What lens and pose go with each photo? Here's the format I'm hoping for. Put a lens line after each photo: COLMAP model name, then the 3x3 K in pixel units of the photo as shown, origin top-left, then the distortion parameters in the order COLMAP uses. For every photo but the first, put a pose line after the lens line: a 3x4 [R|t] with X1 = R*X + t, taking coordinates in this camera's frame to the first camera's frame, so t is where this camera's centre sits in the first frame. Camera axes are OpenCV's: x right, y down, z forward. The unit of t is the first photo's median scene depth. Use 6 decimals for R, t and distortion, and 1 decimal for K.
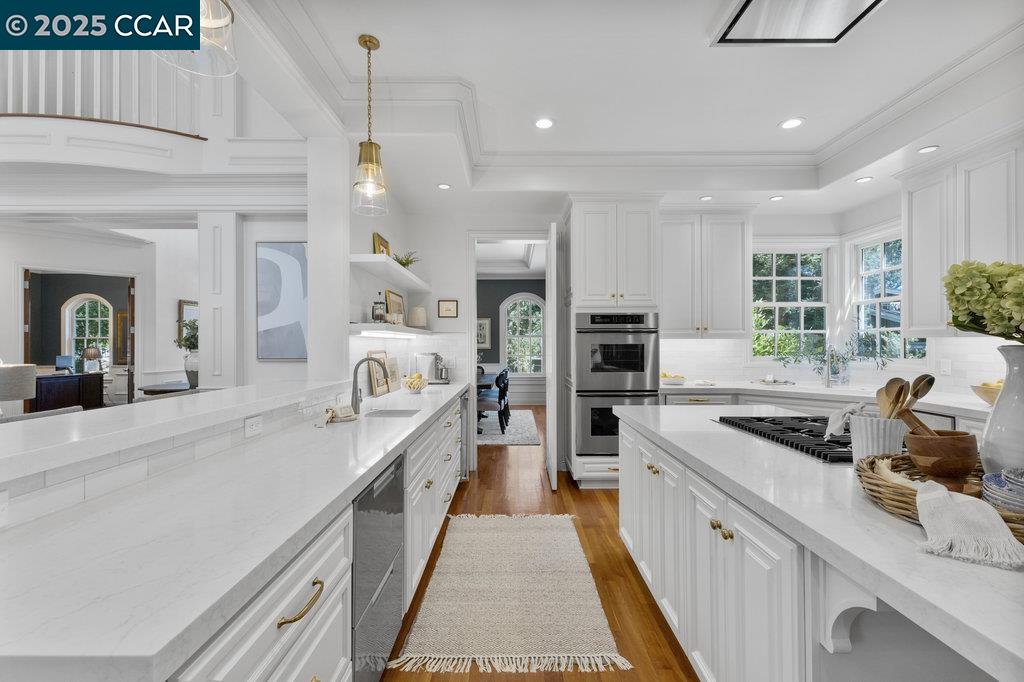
lens RADIAL K [[446.1, 0, 515.0], [0, 446.1, 341.0], [0, 0, 1]] dist [0.007899, 0.000054]
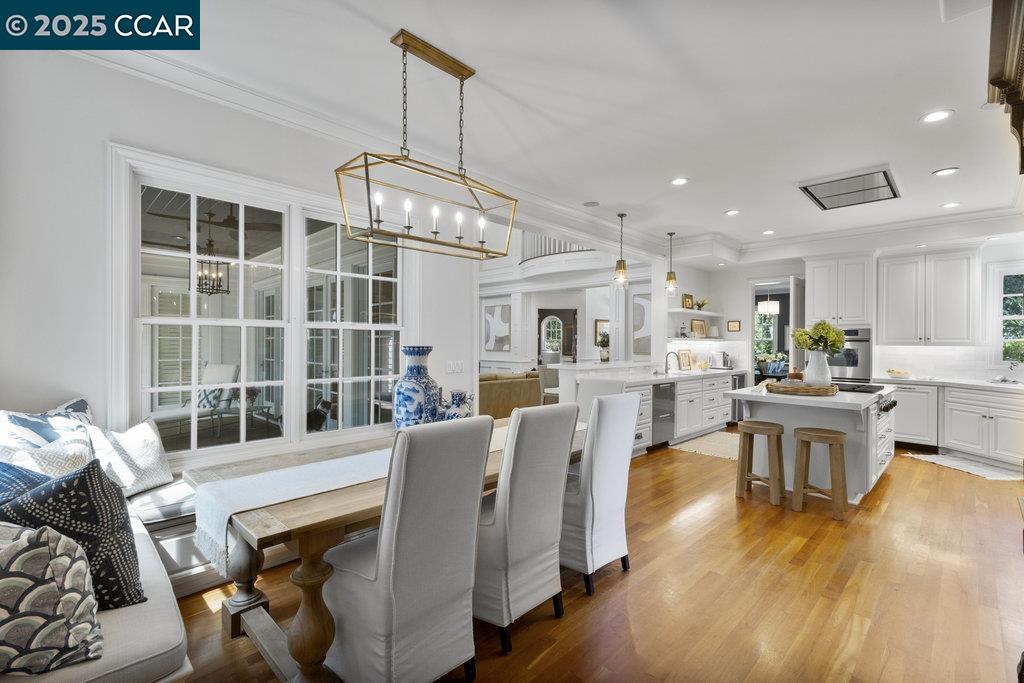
lens RADIAL K [[453.1, 0, 515.6], [0, 453.1, 342.6], [0, 0, 1]] dist [0.028050, -0.009406]
pose [[0.709668, 0.008476, -0.704485, 0.570753], [-0.006601, 0.999964, 0.005381, -0.015333], [0.704505, 0.000831, 0.709699, -0.969945]]
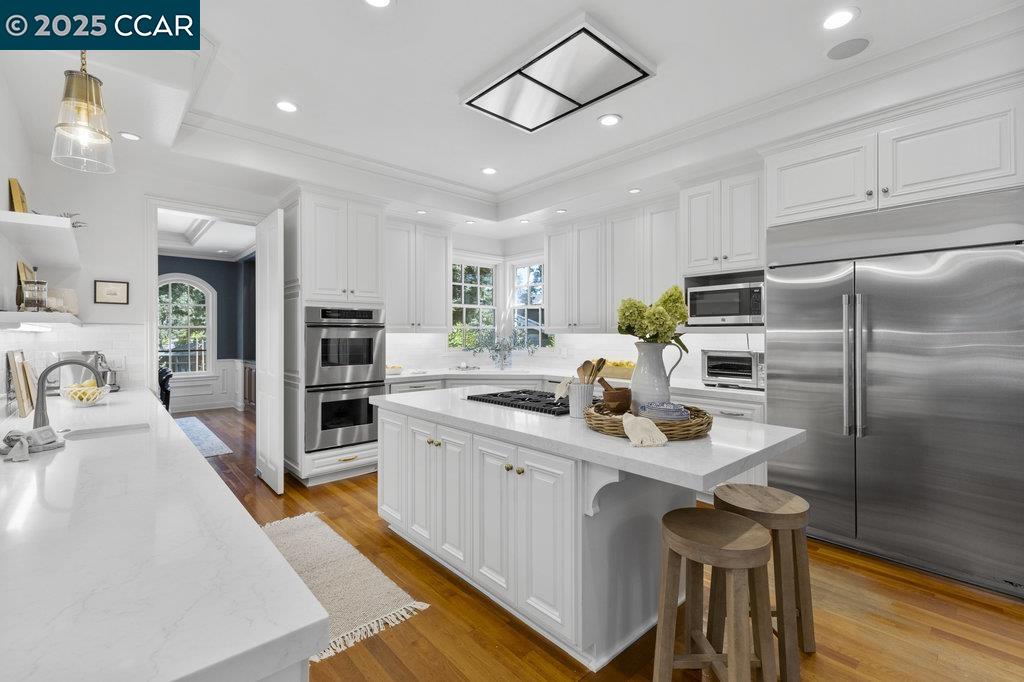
lens RADIAL K [[448.0, 0, 511.6], [0, 448.0, 334.3], [0, 0, 1]] dist [0.009626, 0.000112]
pose [[0.748675, 0.000880, 0.662937, -0.176264], [-0.004321, 0.999984, 0.003552, -0.007898], [-0.662923, -0.005523, 0.748667, -0.028847]]
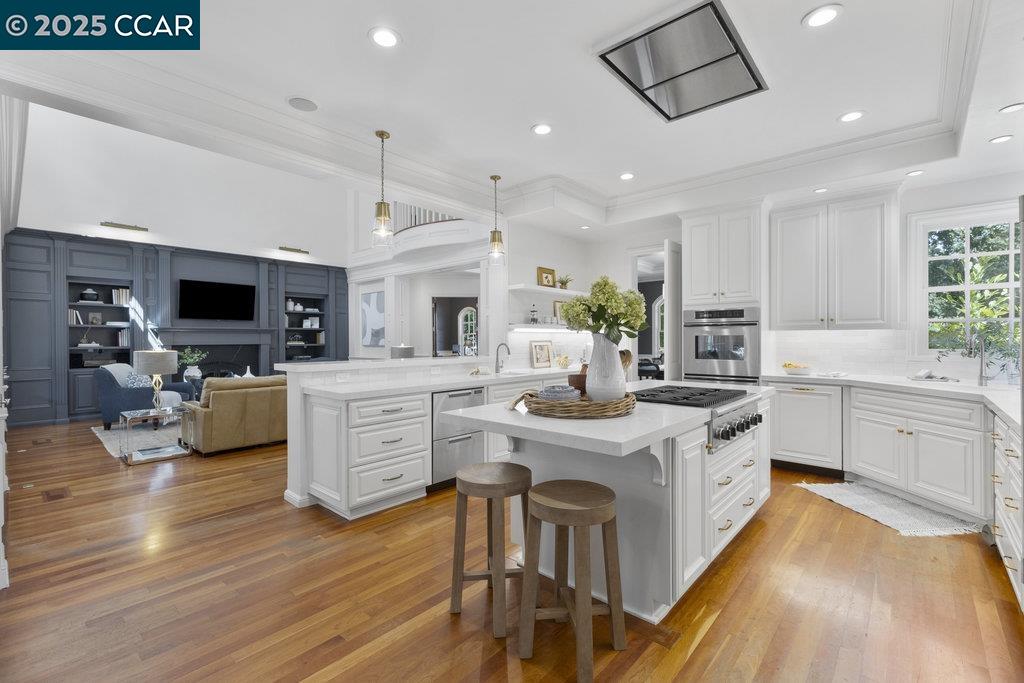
lens RADIAL K [[446.1, 0, 515.0], [0, 446.1, 341.5], [0, 0, 1]] dist [0.007899, 0.000054]
pose [[0.745797, 0.003310, -0.666165, 0.615172], [0.004156, 0.999945, 0.009621, 0.009045], [0.666160, -0.009944, 0.745742, -0.227871]]
